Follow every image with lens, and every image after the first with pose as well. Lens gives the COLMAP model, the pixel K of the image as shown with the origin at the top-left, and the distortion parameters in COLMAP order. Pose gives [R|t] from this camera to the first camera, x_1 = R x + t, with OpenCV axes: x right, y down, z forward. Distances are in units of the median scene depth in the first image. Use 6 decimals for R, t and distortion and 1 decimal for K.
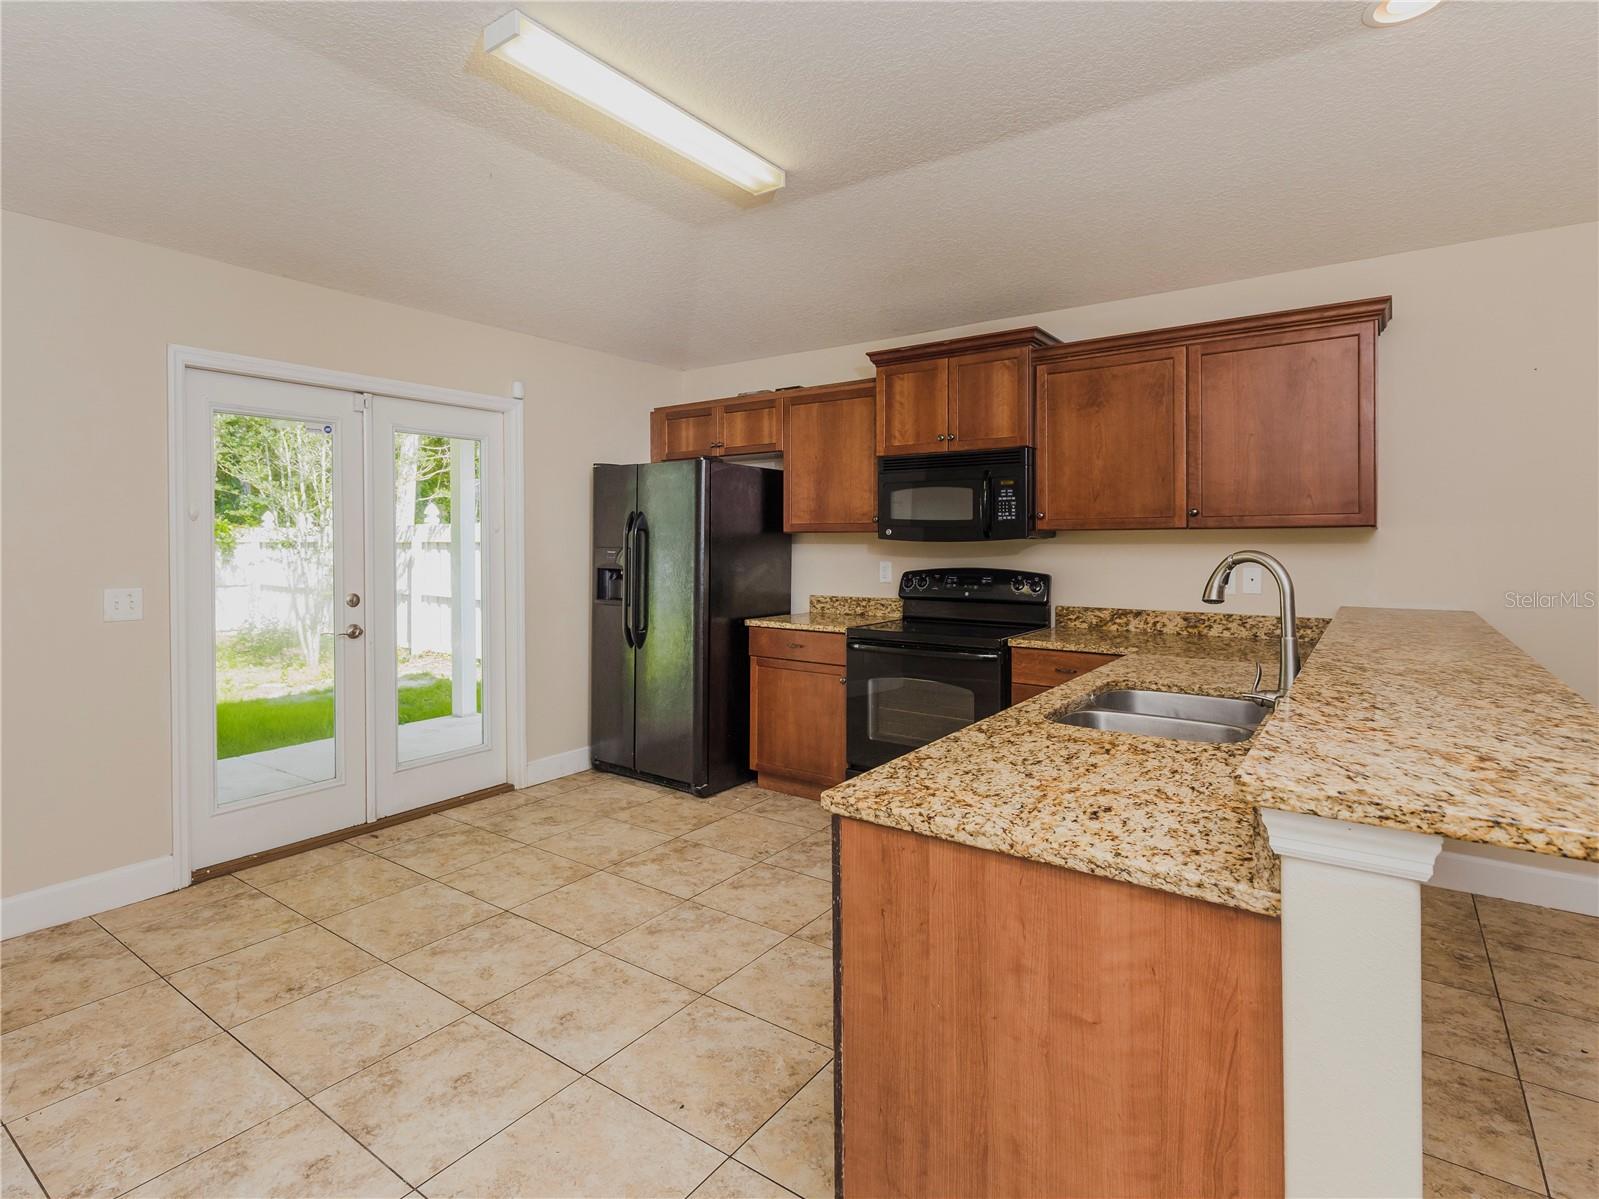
lens RADIAL K [[824.4, 0, 804.7], [0, 824.4, 542.9], [0, 0, 1]] dist [0.002673, 0.000610]
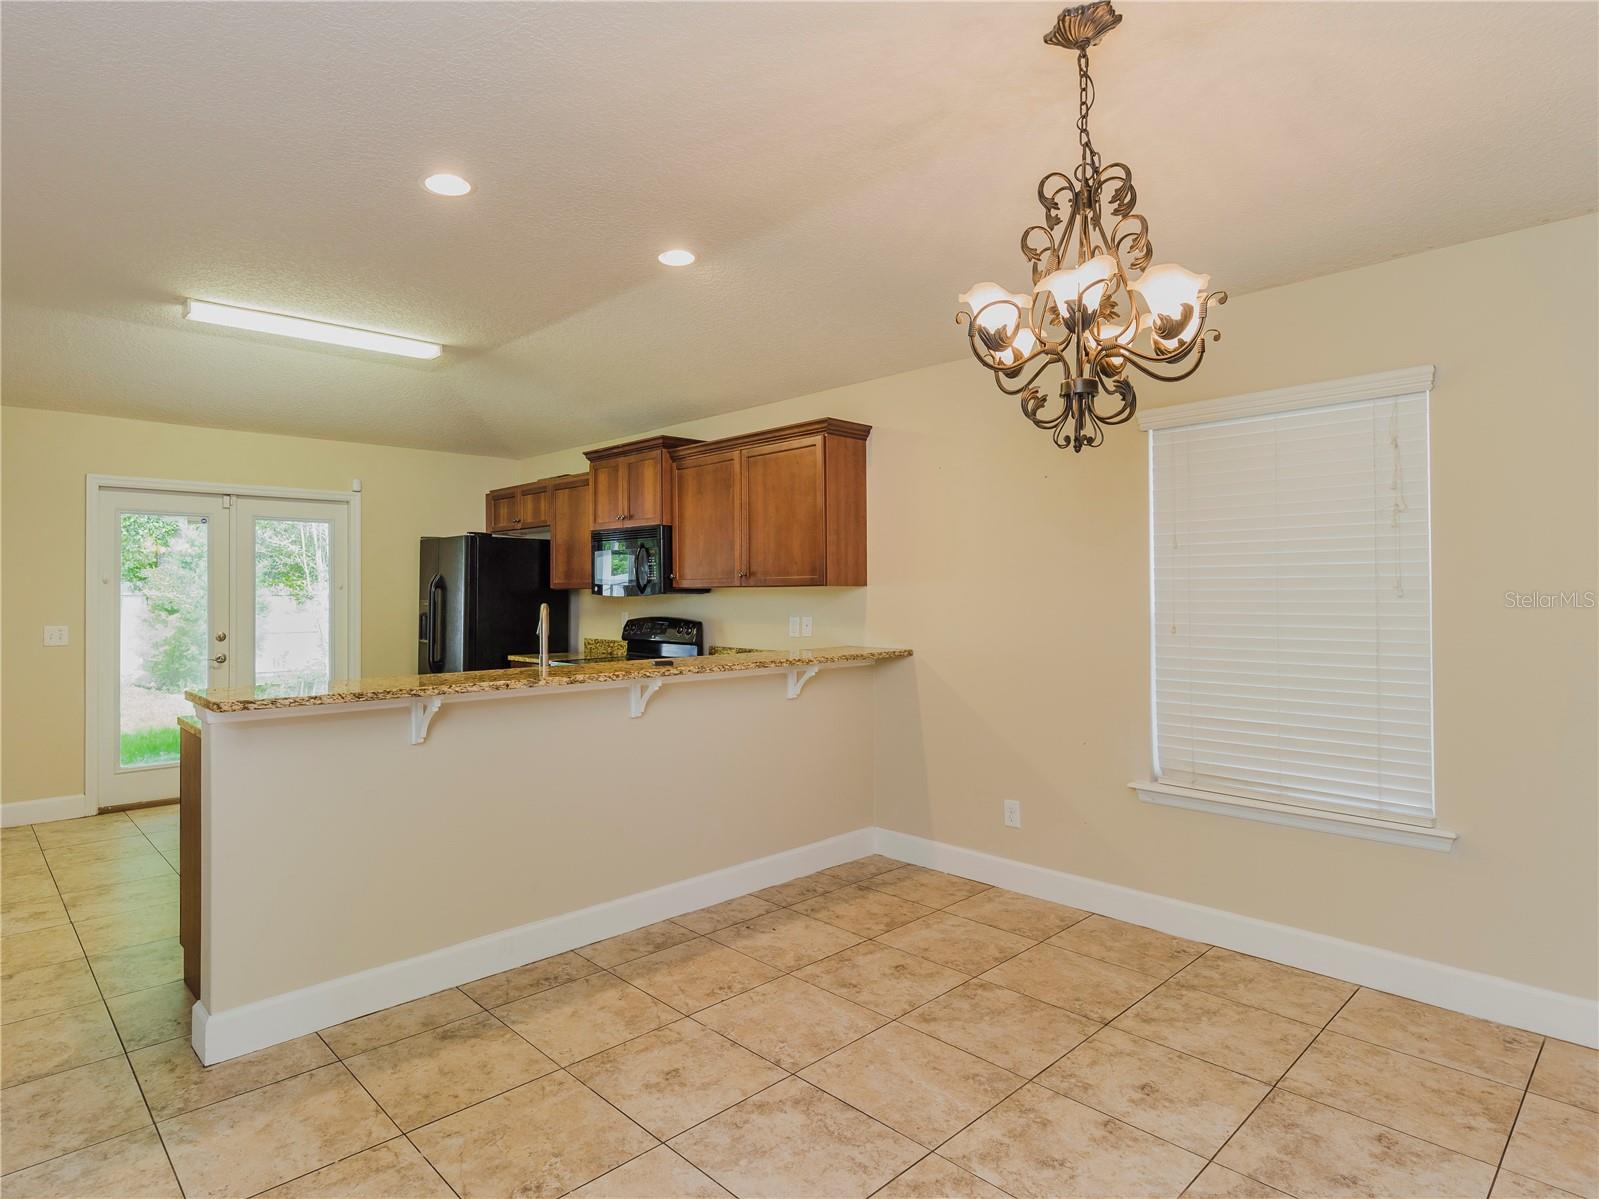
lens RADIAL K [[885.6, 0, 795.5], [0, 885.6, 581.4], [0, 0, 1]] dist [0.000870, -0.001399]
pose [[0.982717, -0.005163, -0.185041, 0.708536], [0.002406, 0.999883, -0.015121, -0.003271], [0.185097, 0.014414, 0.982615, -0.339358]]
